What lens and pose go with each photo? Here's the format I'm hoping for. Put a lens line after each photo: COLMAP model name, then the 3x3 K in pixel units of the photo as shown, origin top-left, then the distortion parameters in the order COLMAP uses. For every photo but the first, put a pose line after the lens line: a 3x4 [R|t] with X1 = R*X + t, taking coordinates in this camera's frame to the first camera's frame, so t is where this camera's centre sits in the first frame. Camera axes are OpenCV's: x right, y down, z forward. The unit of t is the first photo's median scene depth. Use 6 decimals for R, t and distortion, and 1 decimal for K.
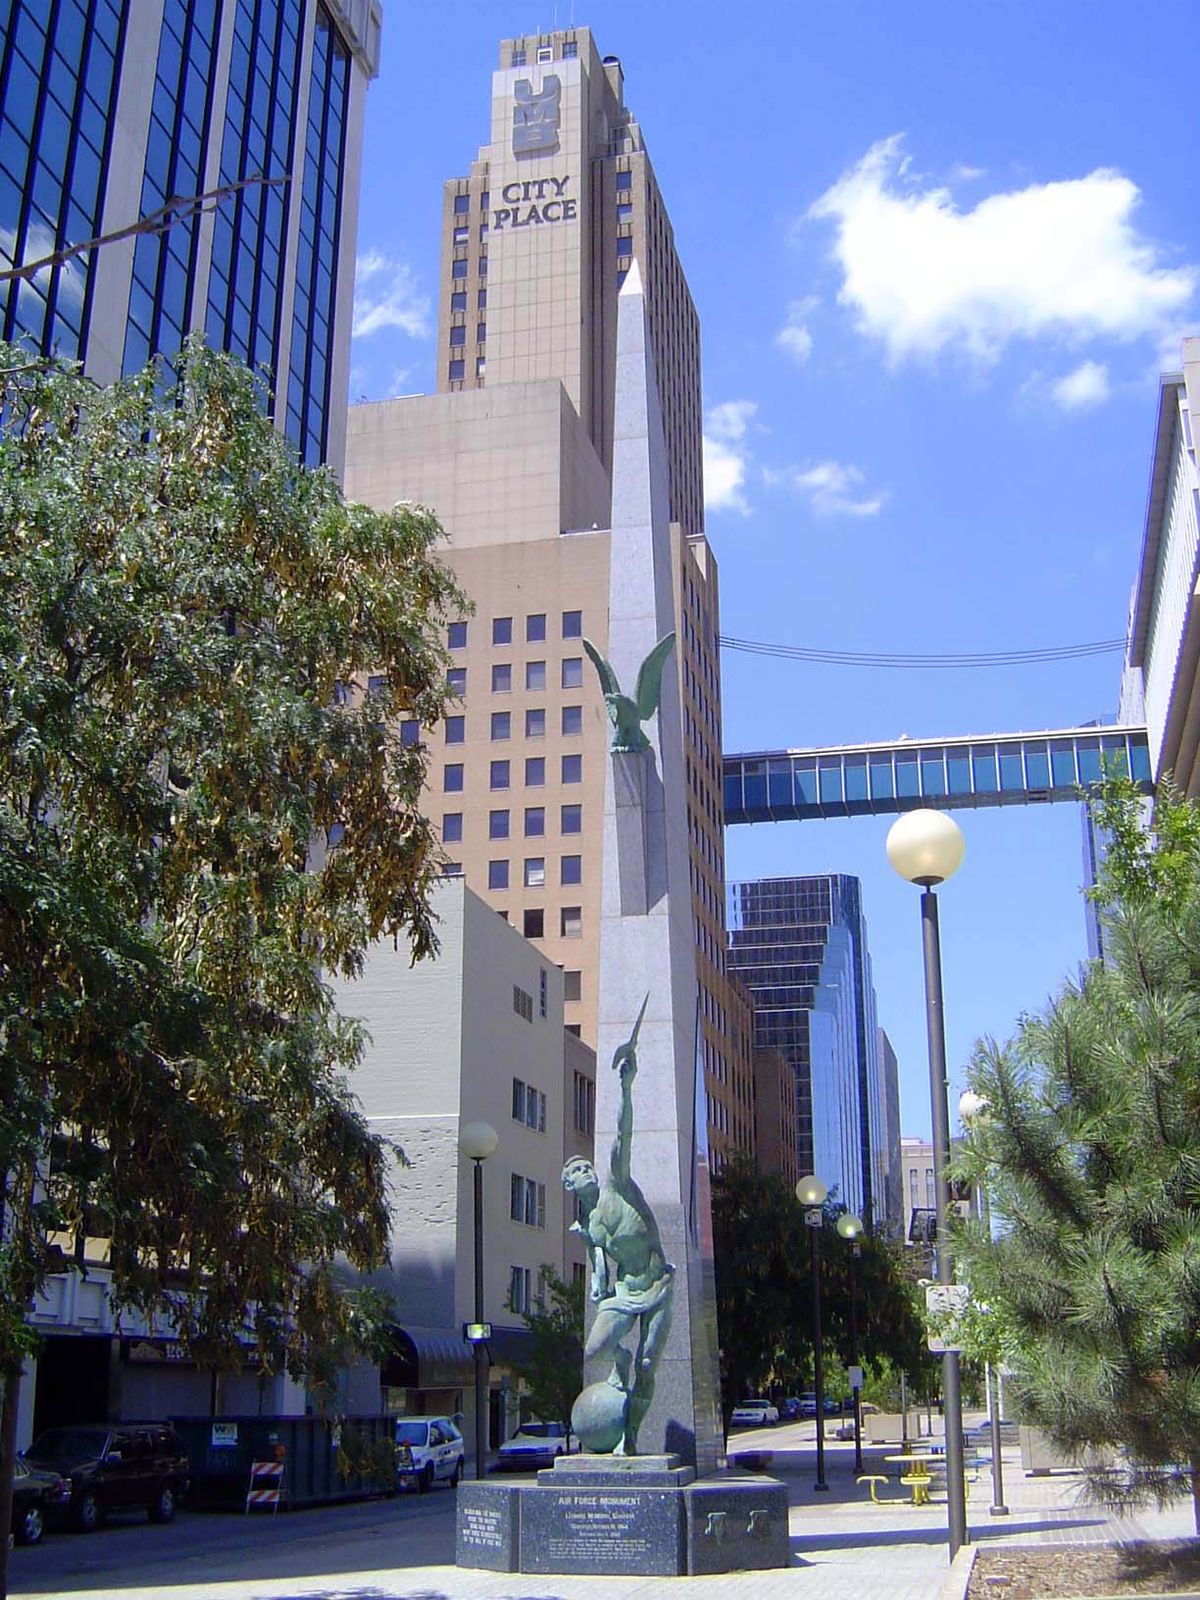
lens RADIAL K [[1849.1, 0, 600.6], [0, 1849.1, 799.9], [0, 0, 1]] dist [-0.135083, 0.000000]
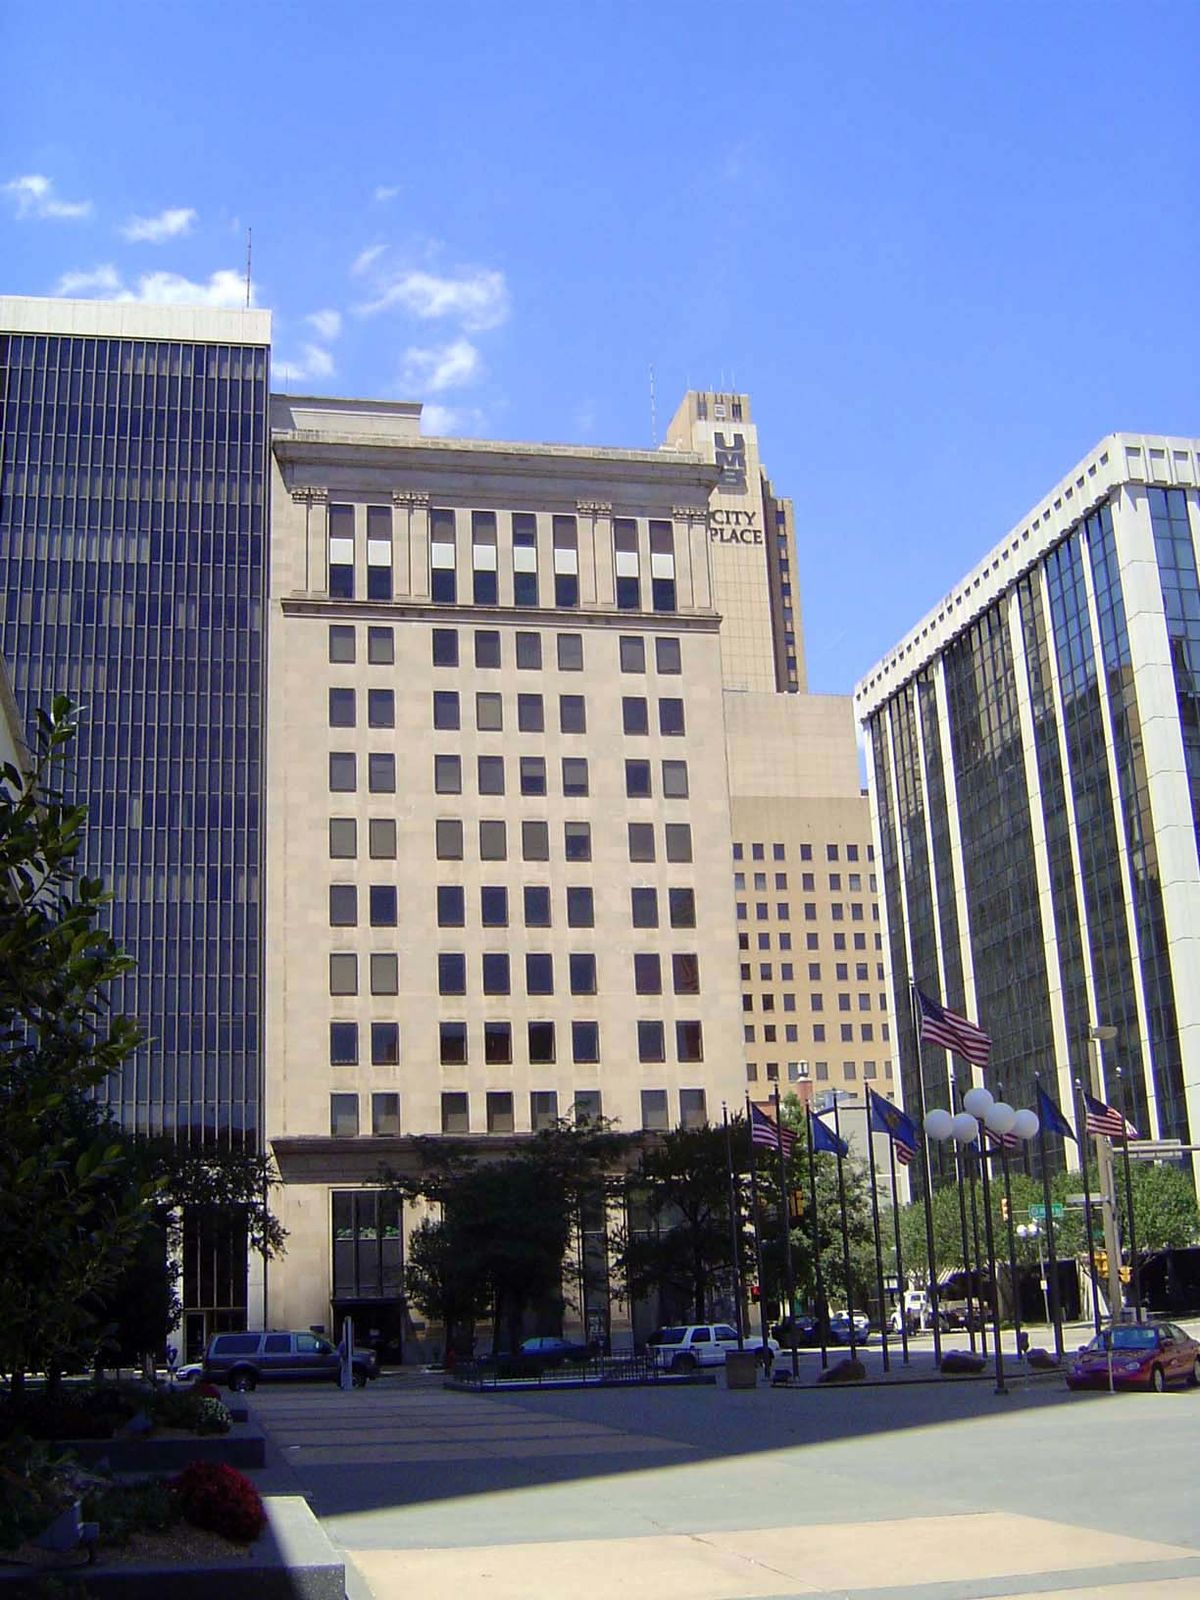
lens RADIAL K [[1849.1, 0, 599.1], [0, 1849.1, 800.9], [0, 0, 1]] dist [-0.135083, 0.000000]
pose [[0.905767, 0.087261, 0.414694, -0.749188], [-0.097507, 0.995228, 0.003555, -0.098115], [-0.412405, -0.043656, 0.909954, -0.346562]]
